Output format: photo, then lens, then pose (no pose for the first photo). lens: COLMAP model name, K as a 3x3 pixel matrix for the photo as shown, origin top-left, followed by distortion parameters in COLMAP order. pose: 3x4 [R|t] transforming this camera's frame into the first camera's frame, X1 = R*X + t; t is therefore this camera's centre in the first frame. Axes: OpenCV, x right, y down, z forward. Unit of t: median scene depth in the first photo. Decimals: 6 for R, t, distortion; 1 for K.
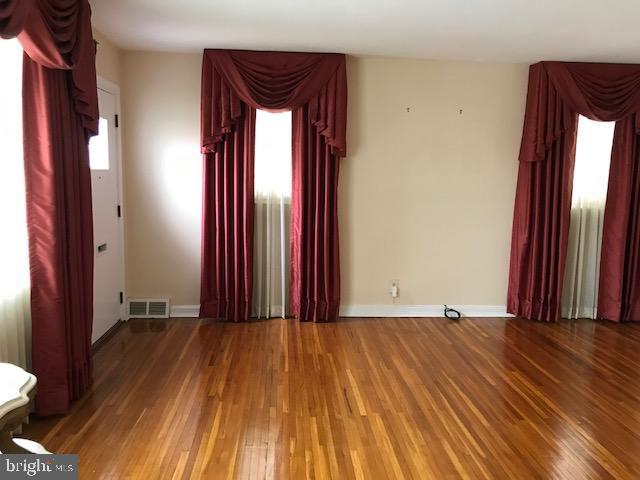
lens RADIAL K [[525.7, 0, 325.0], [0, 525.7, 241.3], [0, 0, 1]] dist [0.025359, -0.035716]
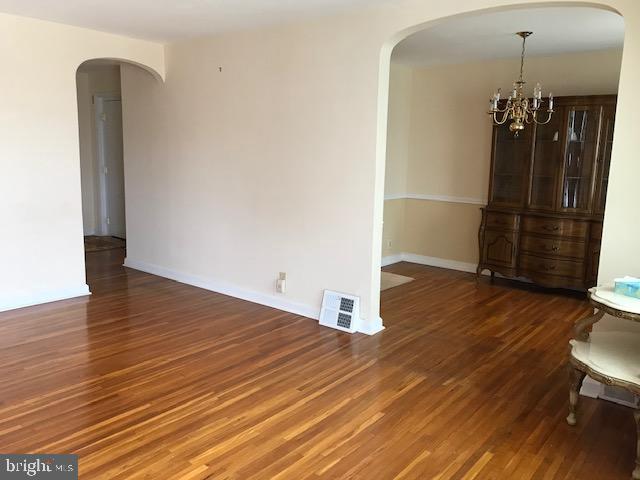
lens RADIAL K [[525.7, 0, 324.2], [0, 525.7, 240.1], [0, 0, 1]] dist [0.025359, -0.035716]
pose [[-0.731862, -0.150512, 0.664623, -0.349001], [0.048812, 0.961220, 0.271430, -0.125657], [-0.679702, 0.231091, -0.696134, 0.918869]]
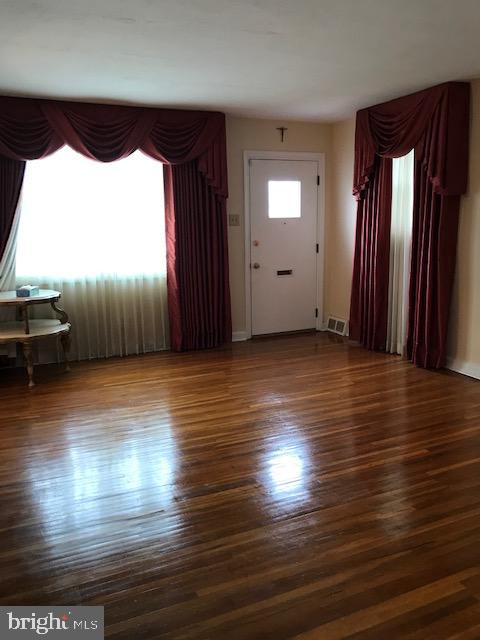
lens RADIAL K [[525.7, 0, 244.7], [0, 525.7, 321.8], [0, 0, 1]] dist [0.025359, -0.035716]
pose [[0.336821, 0.152114, -0.929200, 0.838400], [-0.099602, 0.987083, 0.125485, -0.022123], [0.936286, 0.050284, 0.347621, 0.367141]]
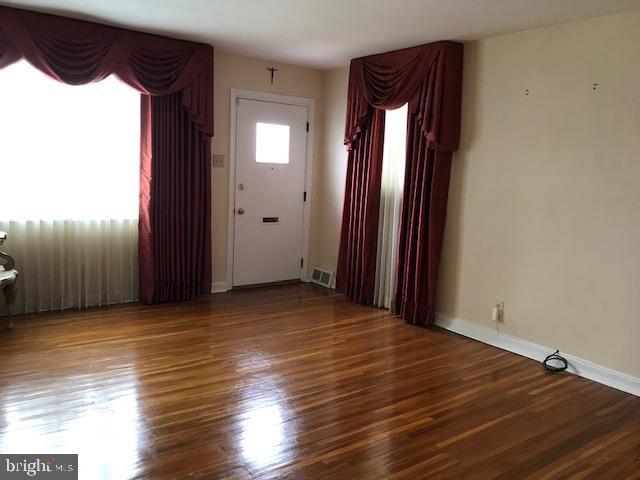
lens RADIAL K [[525.7, 0, 325.7], [0, 525.7, 243.0], [0, 0, 1]] dist [0.025359, -0.035716]
pose [[0.523695, 0.125022, -0.842682, 0.751443], [-0.148166, 0.987464, 0.054422, -0.021847], [0.838922, 0.096356, 0.535654, 0.362747]]
